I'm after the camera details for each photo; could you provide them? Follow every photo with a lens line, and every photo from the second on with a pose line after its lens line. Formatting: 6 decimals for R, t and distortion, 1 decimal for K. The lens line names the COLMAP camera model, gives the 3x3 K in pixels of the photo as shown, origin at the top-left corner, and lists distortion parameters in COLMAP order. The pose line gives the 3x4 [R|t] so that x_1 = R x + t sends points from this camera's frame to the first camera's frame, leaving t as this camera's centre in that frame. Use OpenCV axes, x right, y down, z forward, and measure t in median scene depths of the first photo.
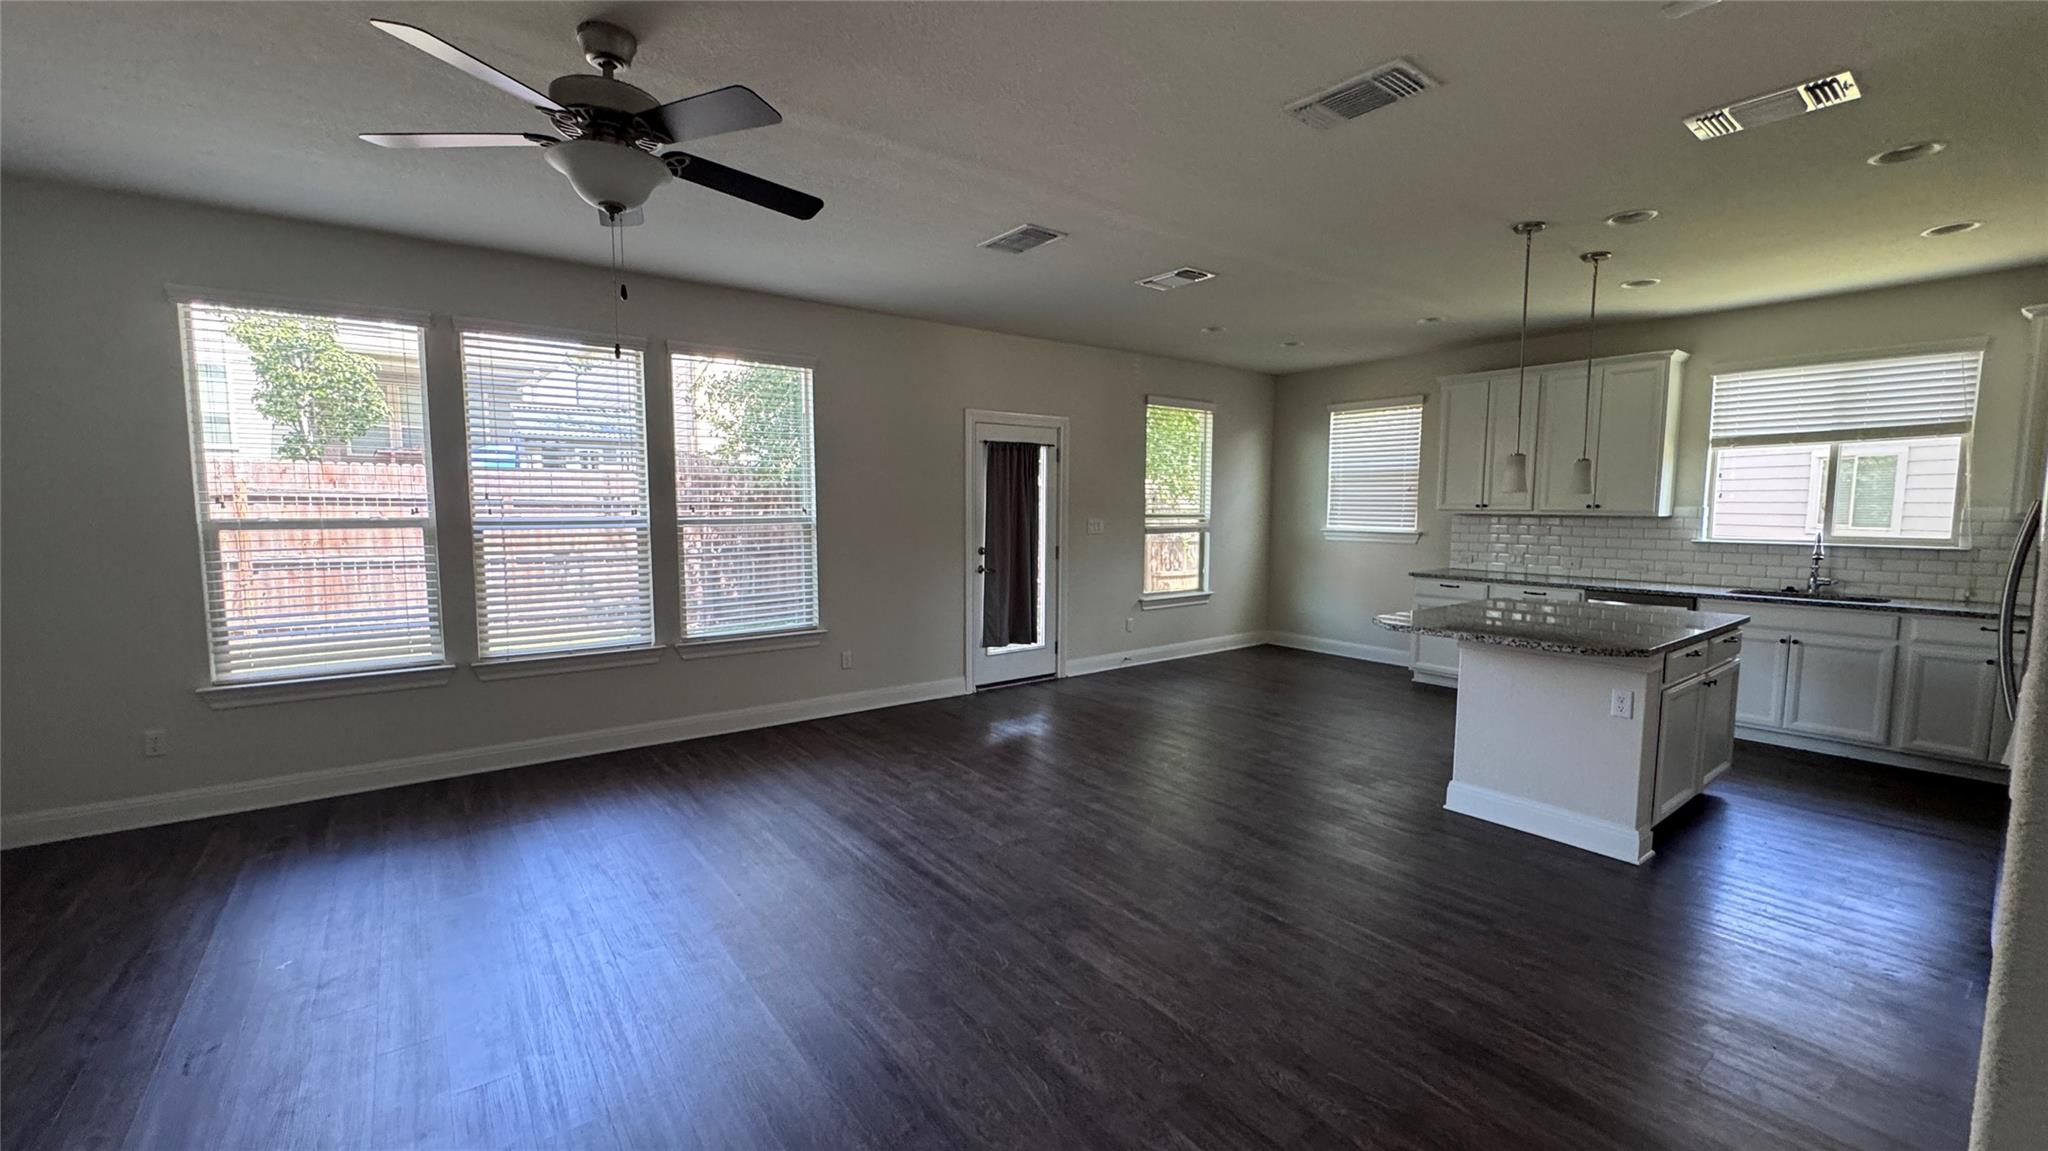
lens RADIAL K [[816.8, 0, 1027.8], [0, 816.8, 577.6], [0, 0, 1]] dist [0.001947, -0.000024]
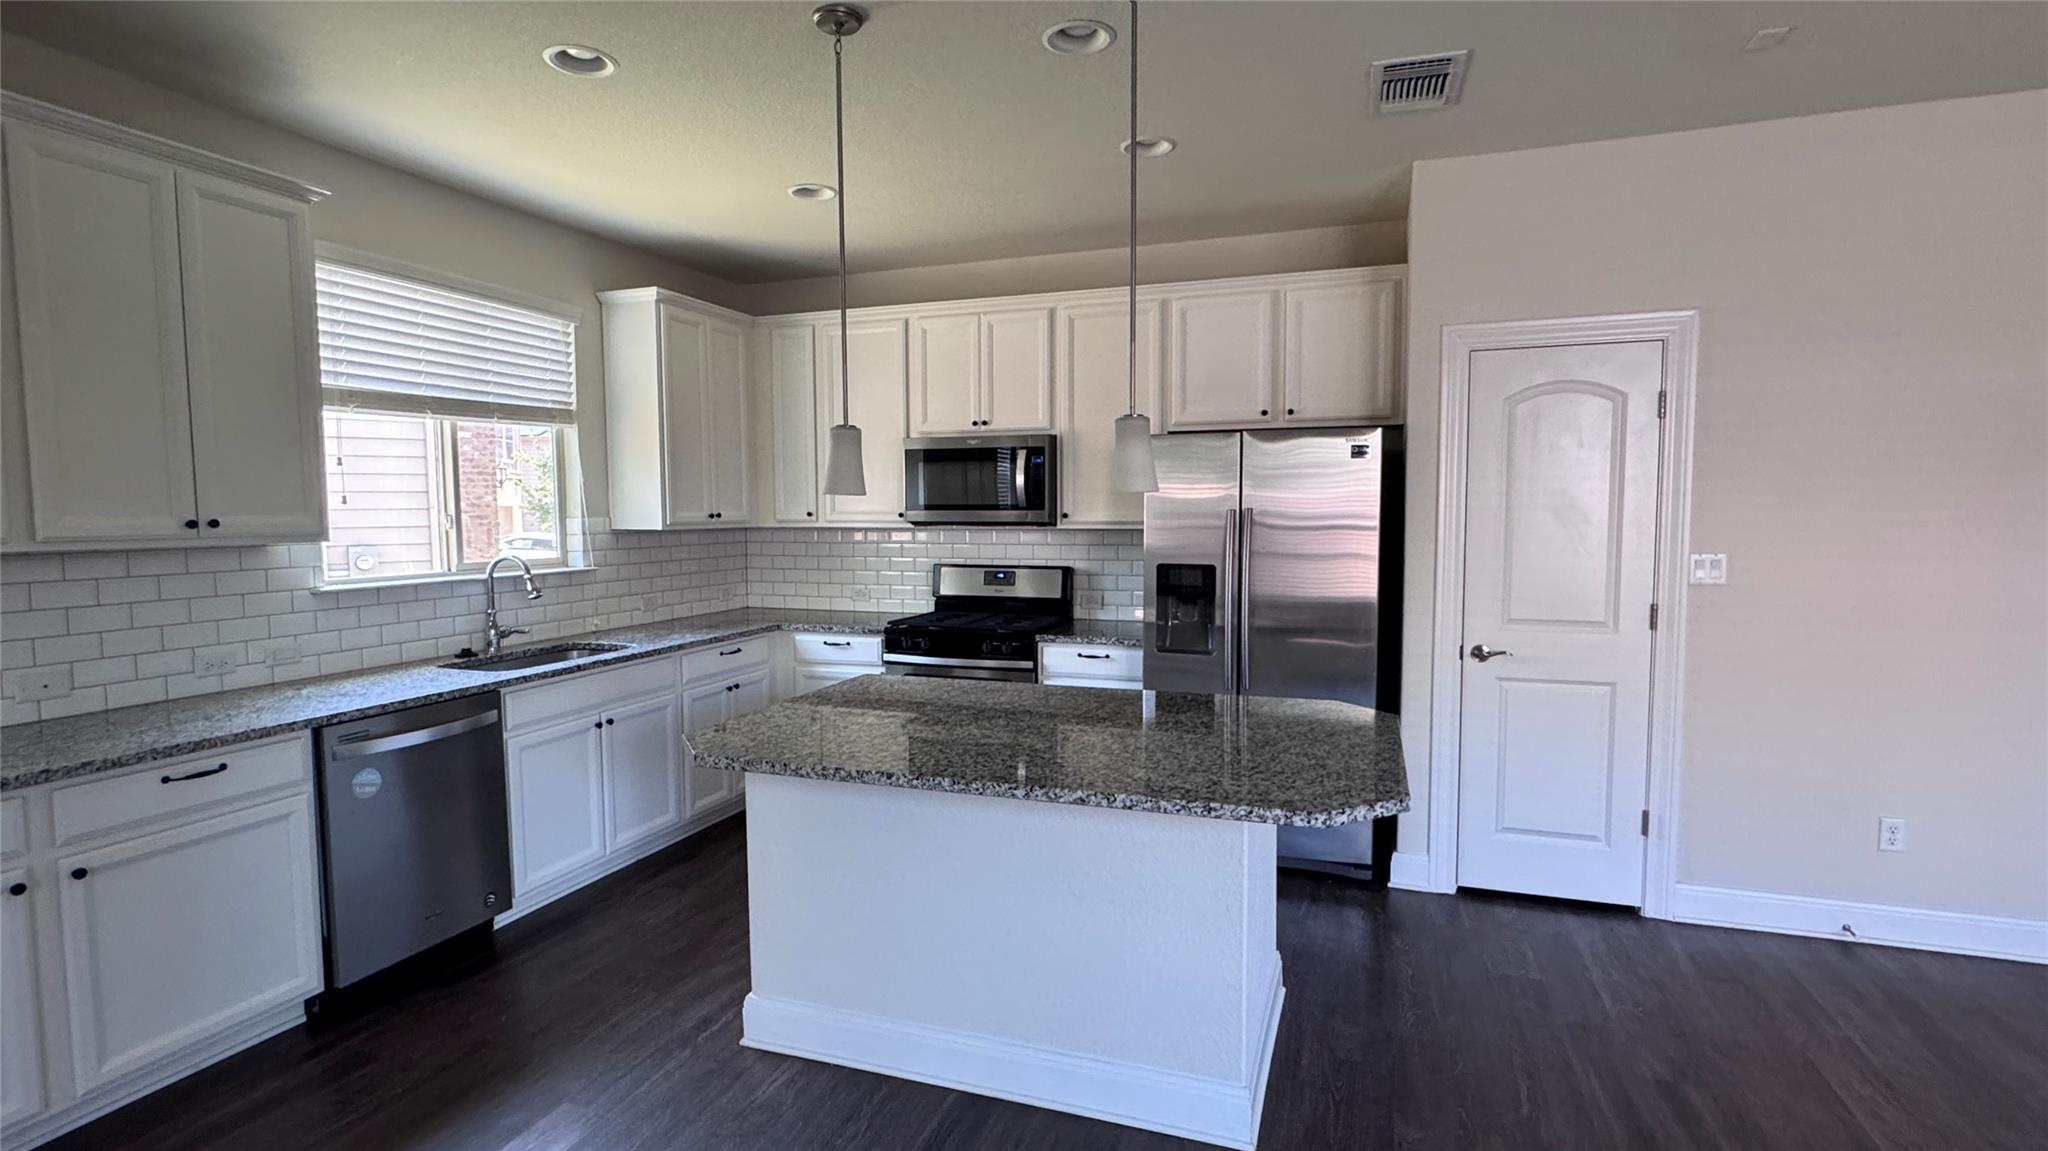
lens RADIAL K [[970.8, 0, 1022.6], [0, 970.8, 577.7], [0, 0, 1]] dist [-0.004395, 0.000638]
pose [[-0.540237, -0.059677, 0.839394, 0.089496], [0.080704, 0.989210, 0.122270, -0.089950], [-0.837634, 0.133797, -0.529592, 0.954163]]
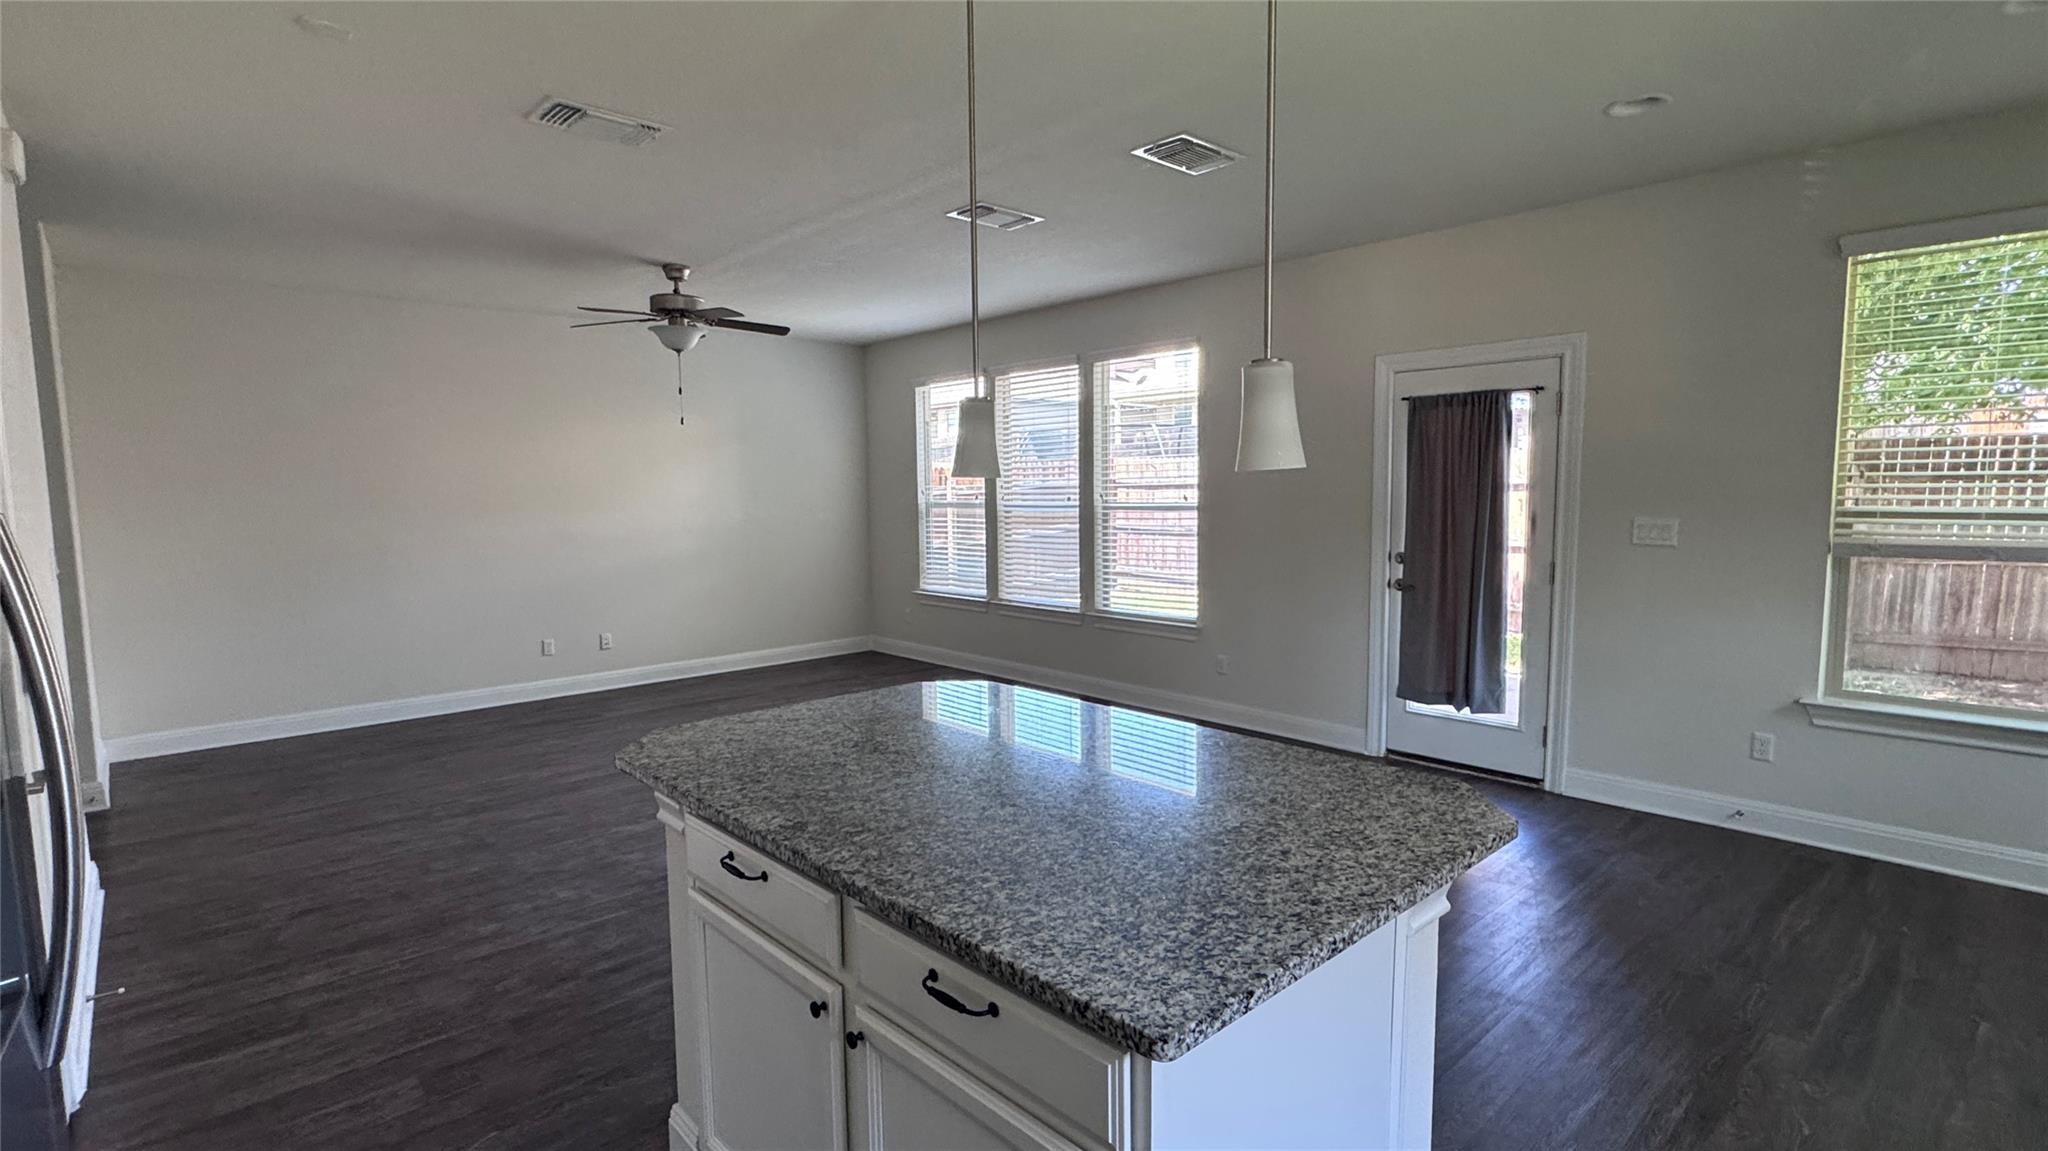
lens RADIAL K [[970.8, 0, 1025.3], [0, 970.8, 574.1], [0, 0, 1]] dist [-0.004395, 0.000638]
pose [[0.089087, 0.083471, -0.992520, 0.813765], [-0.079327, 0.993911, 0.076468, -0.062807], [0.992860, 0.071921, 0.095166, 0.677606]]
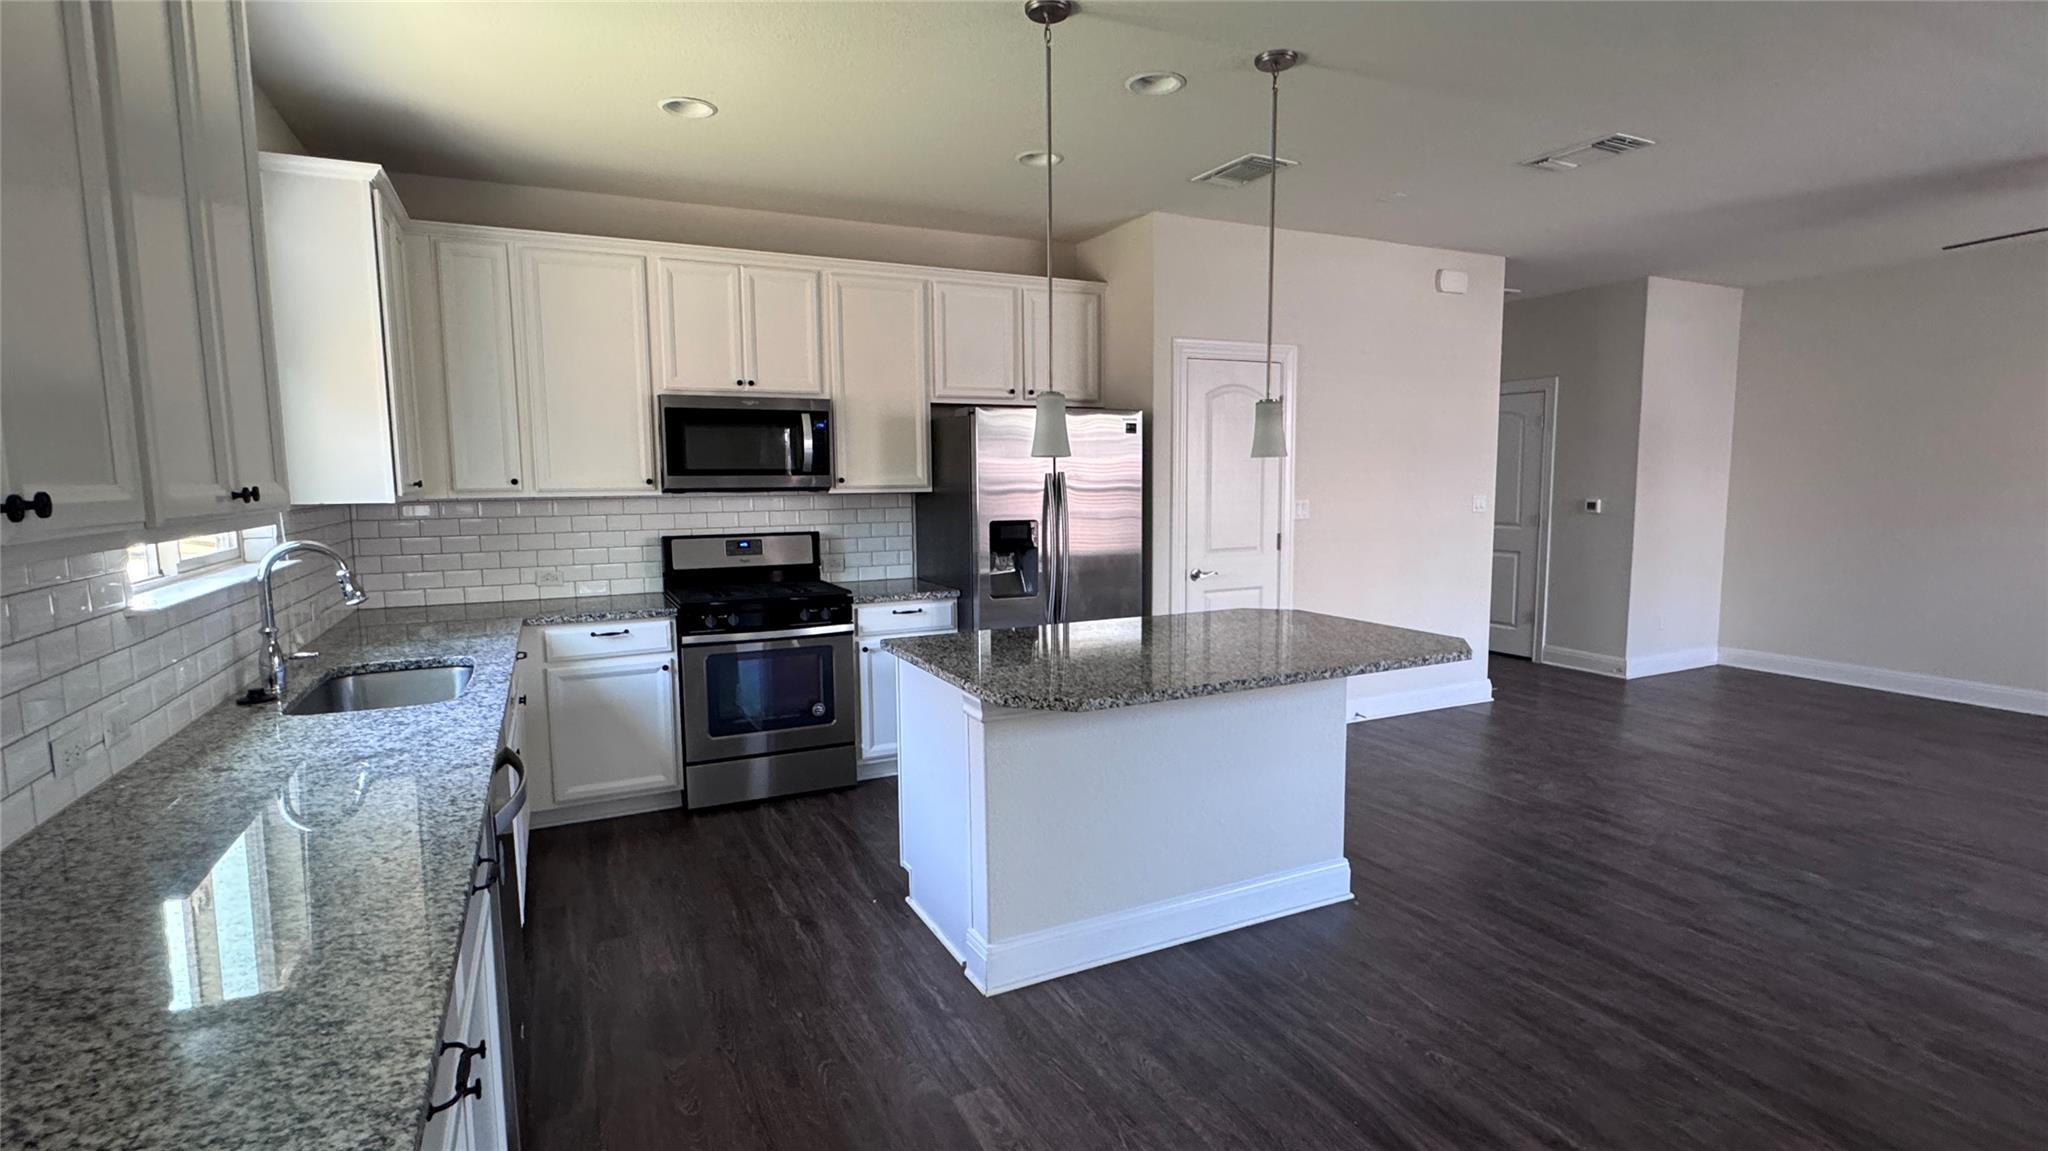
lens RADIAL K [[970.8, 0, 1025.6], [0, 970.8, 581.1], [0, 0, 1]] dist [-0.004395, 0.000638]
pose [[-0.980071, -0.016137, 0.197989, 0.437944], [0.024202, 0.979570, 0.199643, -0.116656], [-0.197165, 0.200456, -0.959658, 1.269600]]
